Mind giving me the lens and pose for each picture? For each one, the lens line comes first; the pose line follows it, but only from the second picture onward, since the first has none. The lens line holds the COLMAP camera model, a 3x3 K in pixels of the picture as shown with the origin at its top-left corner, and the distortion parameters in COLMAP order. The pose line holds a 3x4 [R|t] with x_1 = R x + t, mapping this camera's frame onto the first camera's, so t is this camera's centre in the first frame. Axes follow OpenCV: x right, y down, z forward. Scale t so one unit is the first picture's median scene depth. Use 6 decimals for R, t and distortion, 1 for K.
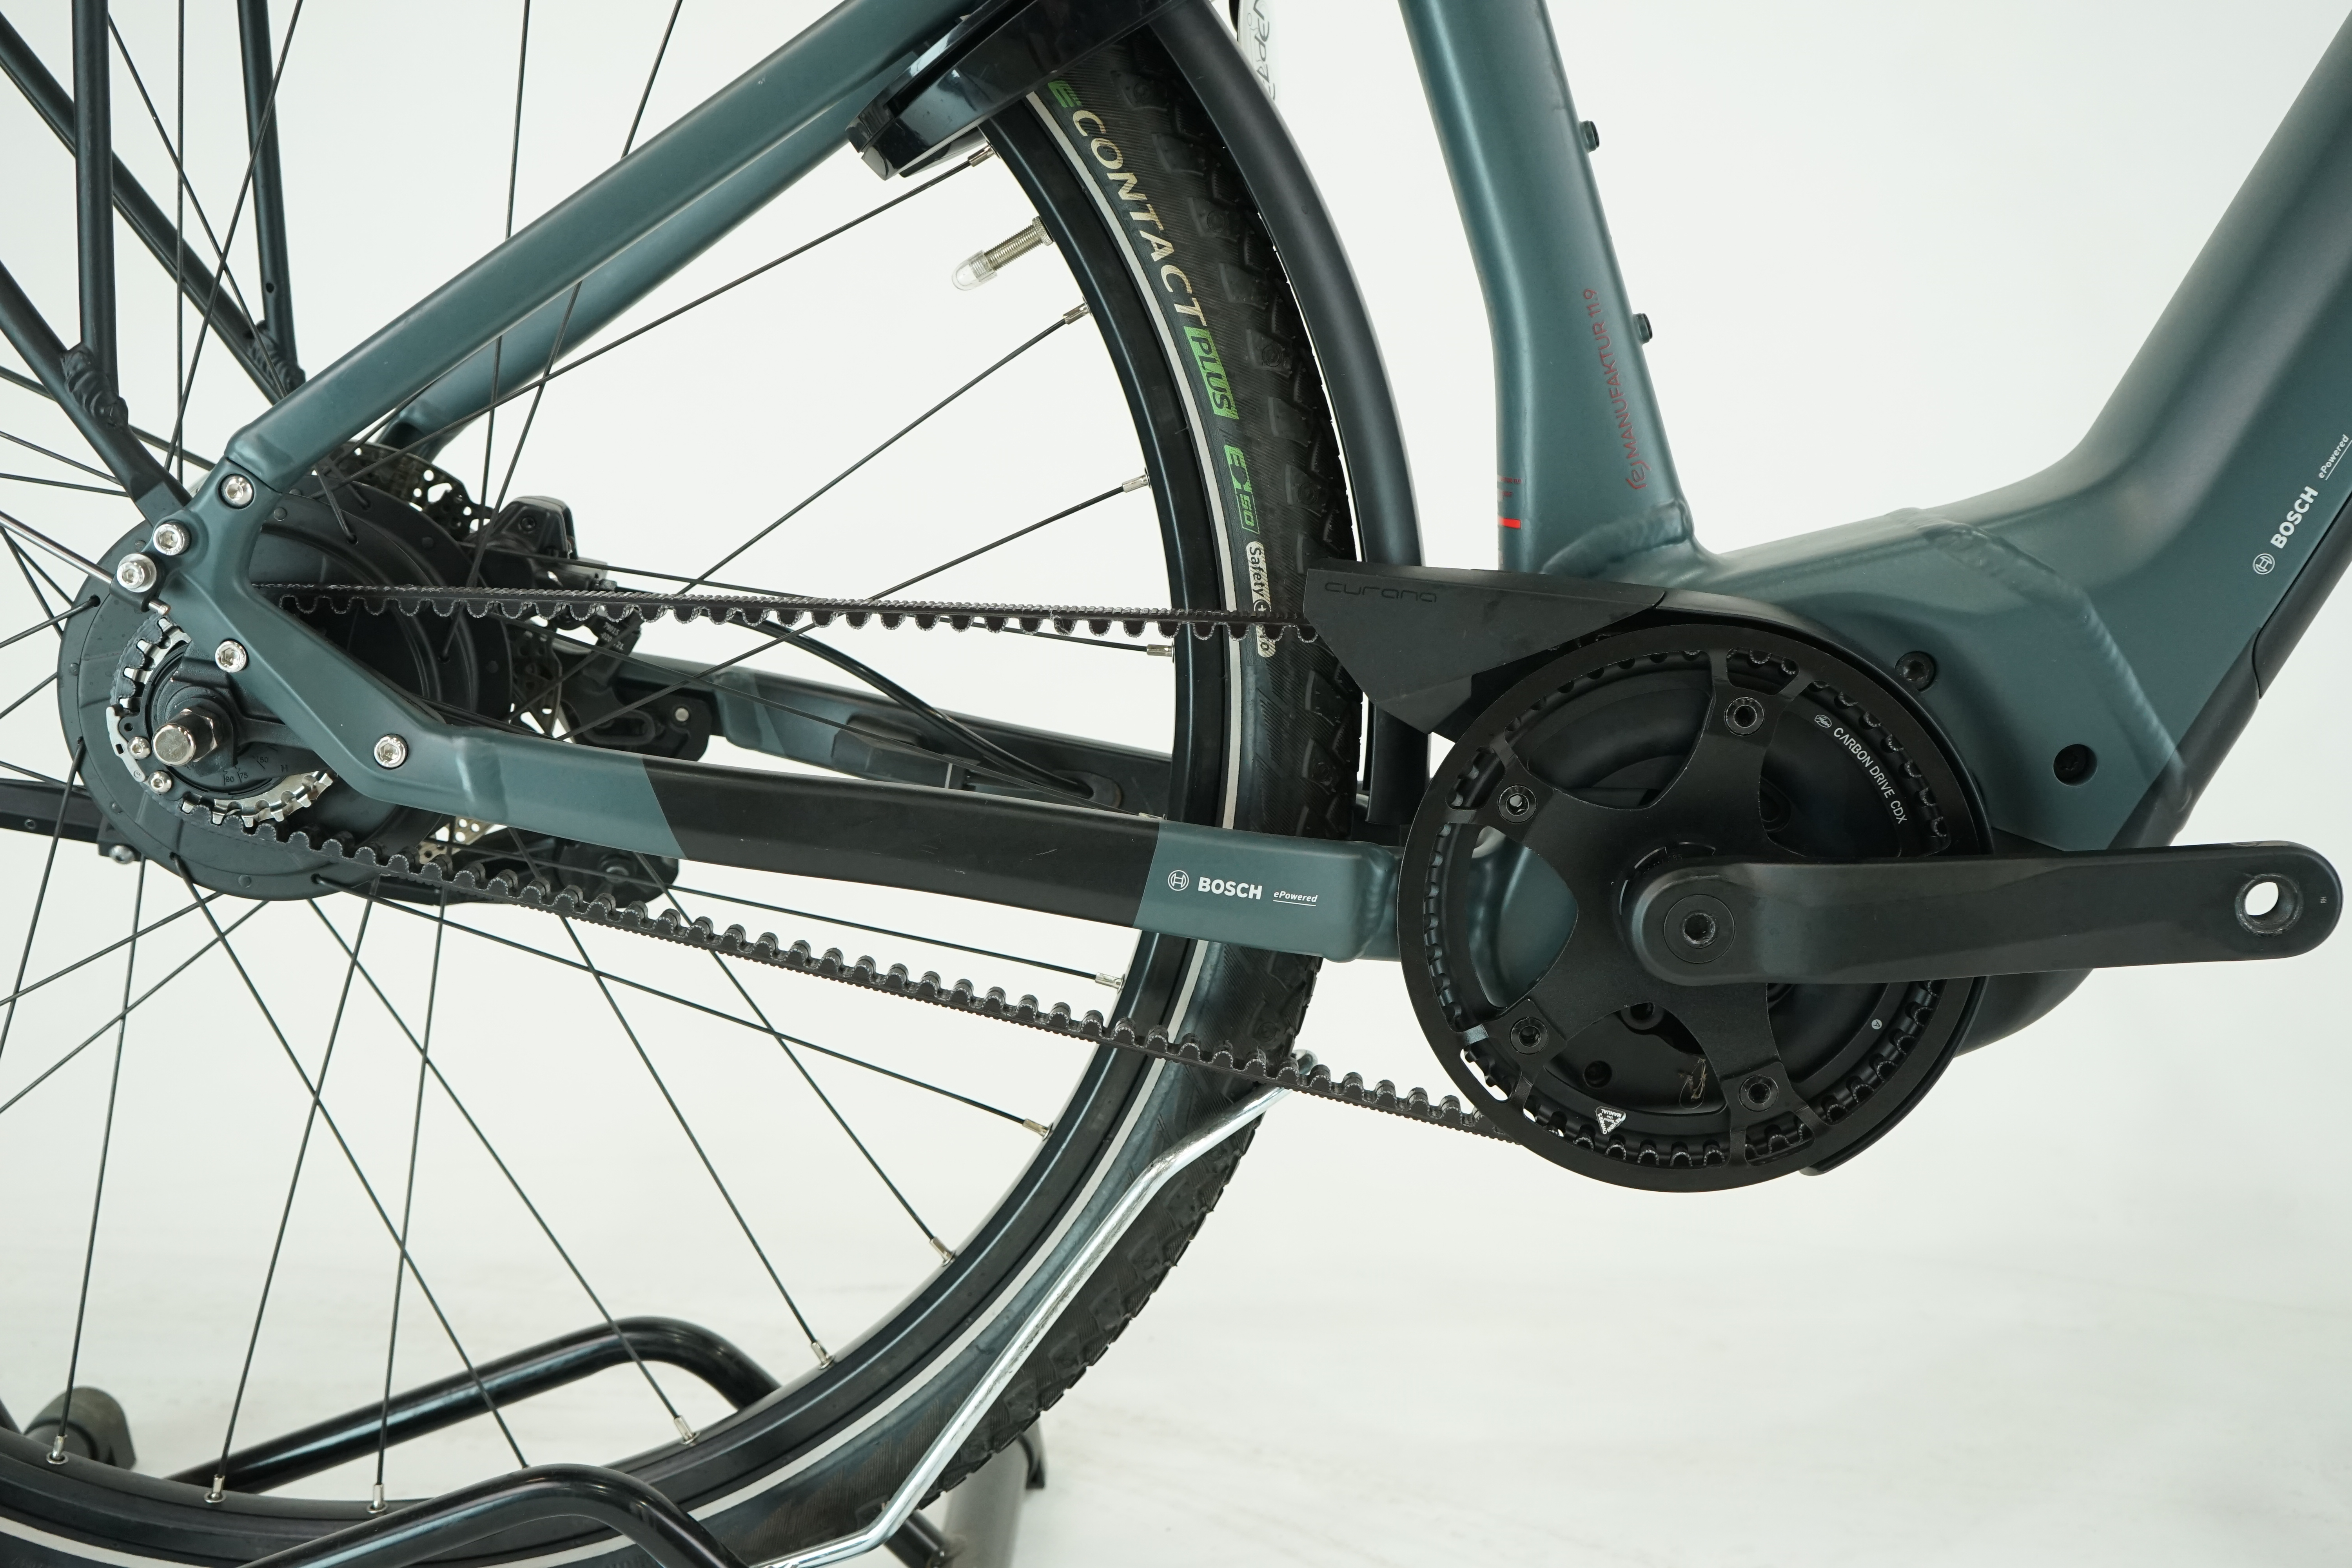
lens RADIAL K [[2767.4, 0, 1181.6], [0, 2767.4, 789.3], [0, 0, 1]] dist [0.021961, 0.000000]
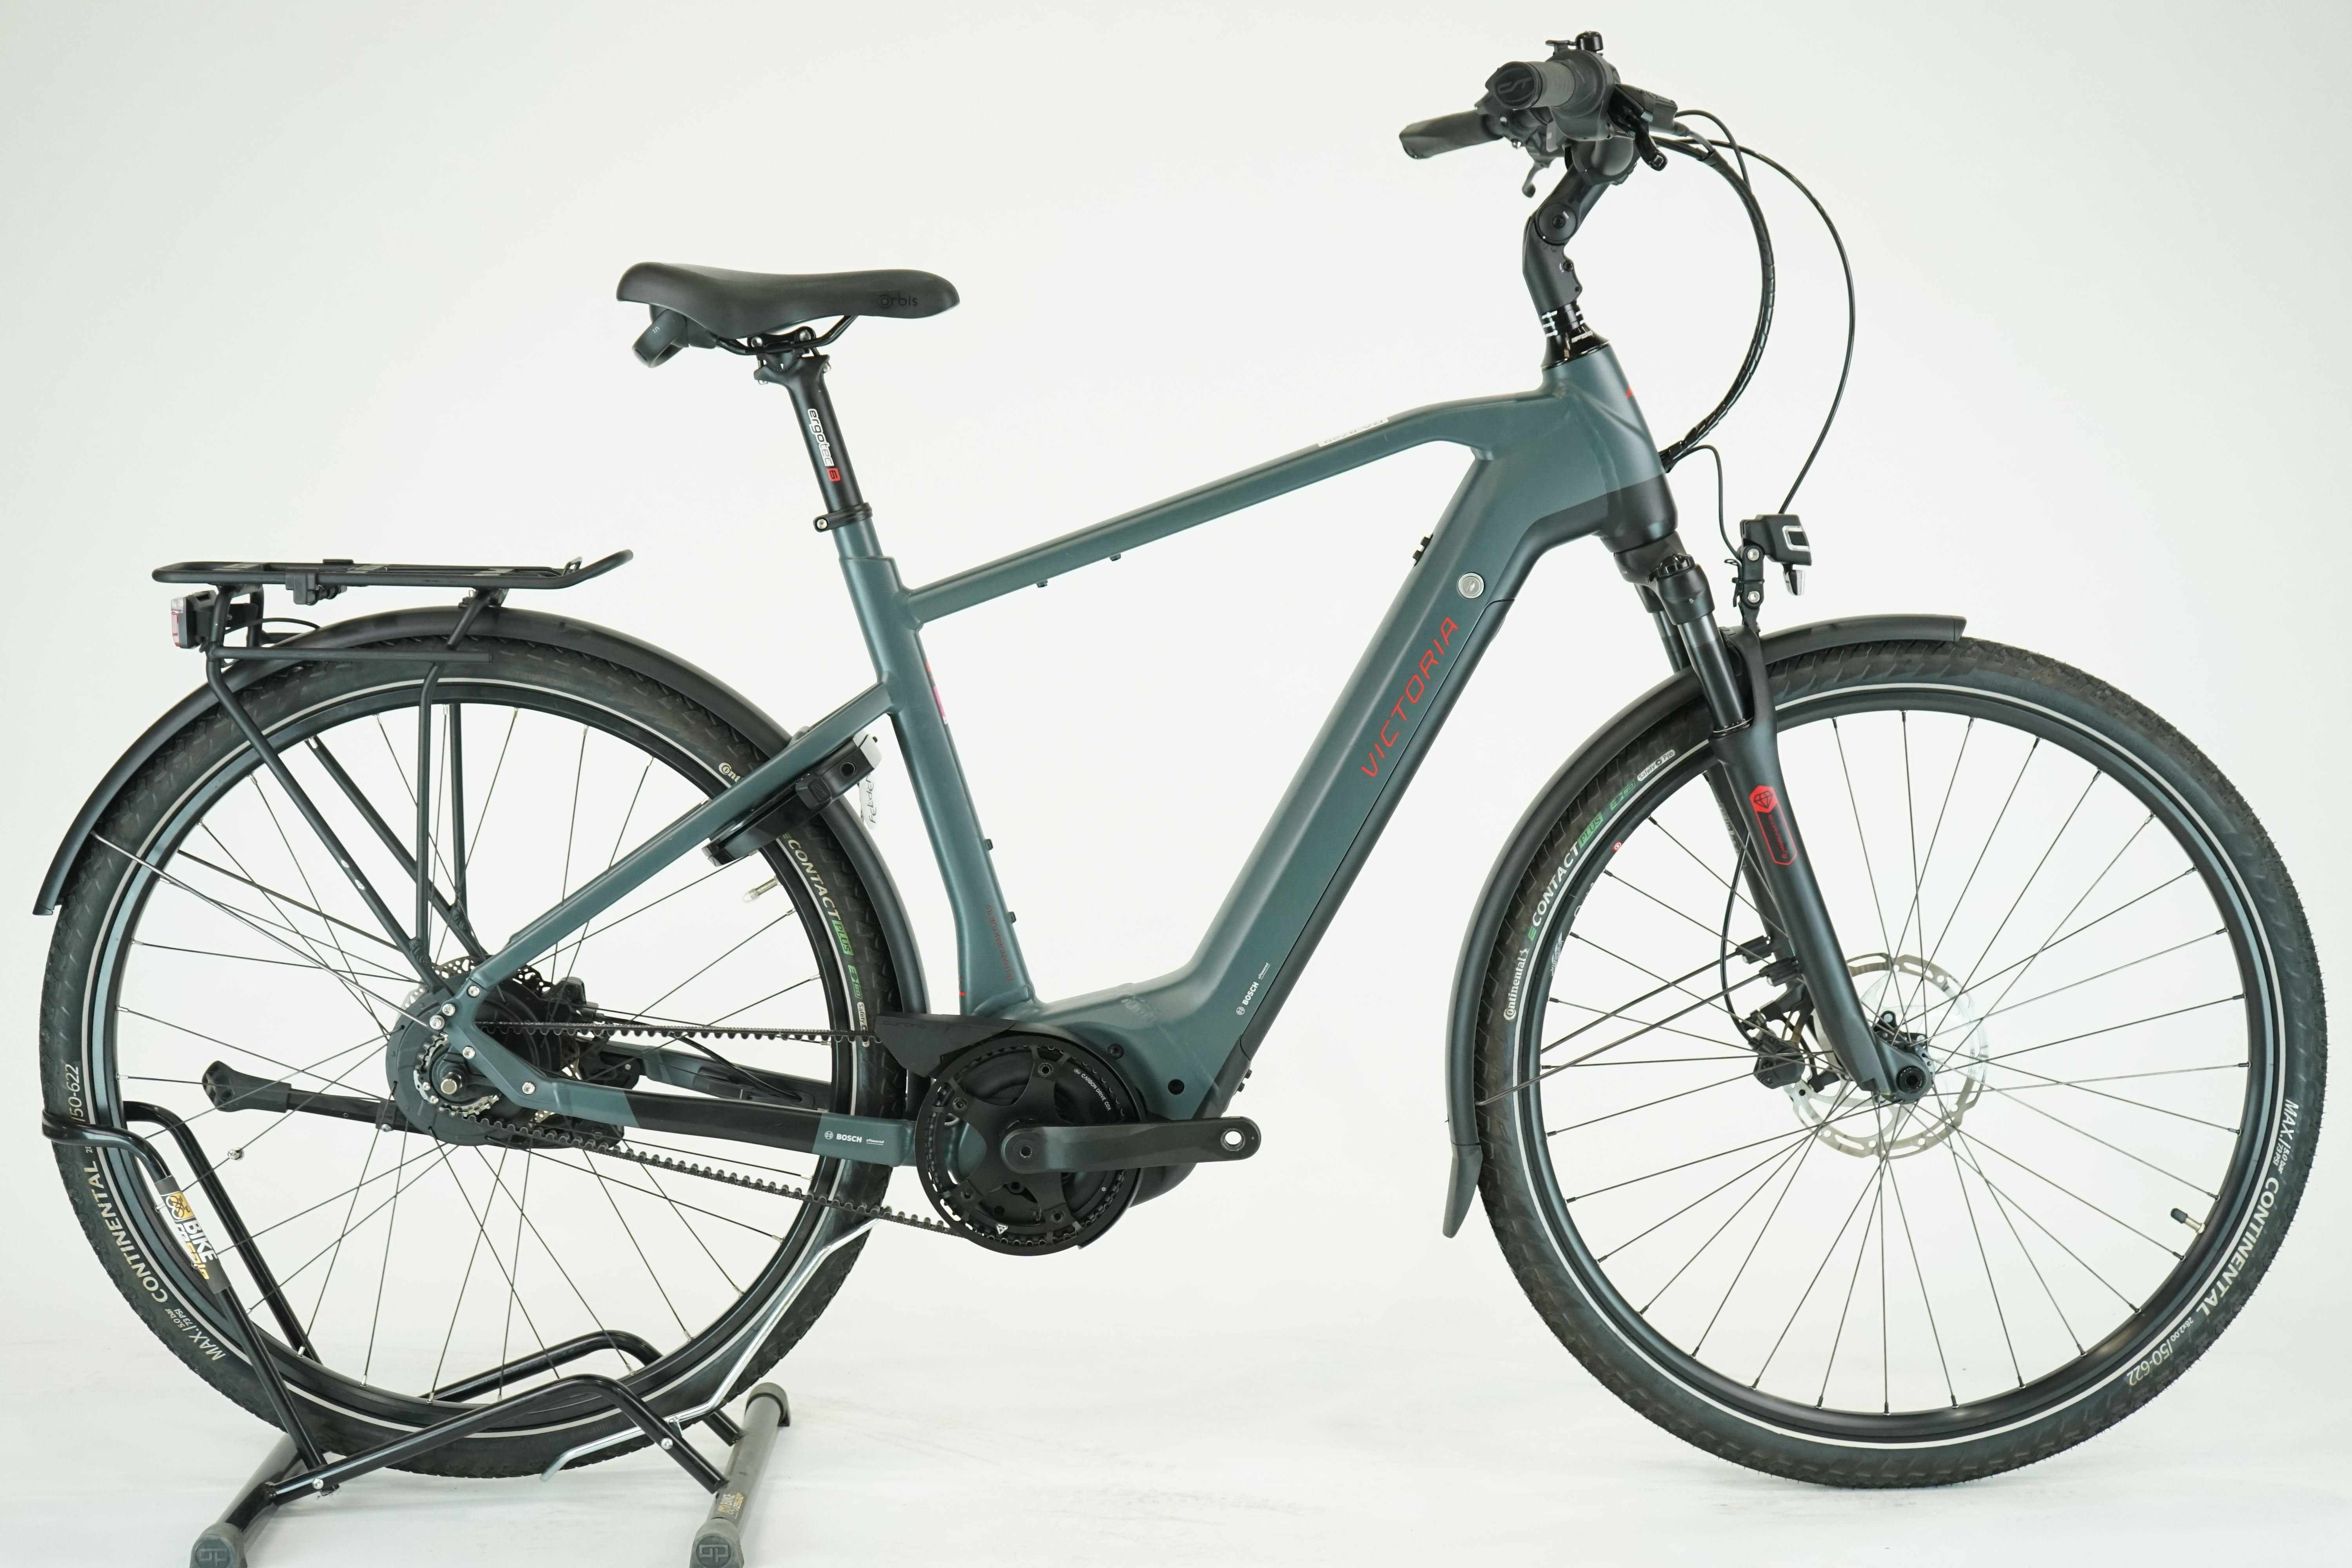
lens RADIAL K [[3437.1, 0, 1173.0], [0, 3437.1, 772.2], [0, 0, 1]] dist [-0.040362, 0.000000]
pose [[0.999375, -0.005137, 0.034983, 0.203554], [0.007796, 0.997052, -0.076326, -0.056144], [-0.034488, 0.076551, 0.996469, -2.175649]]
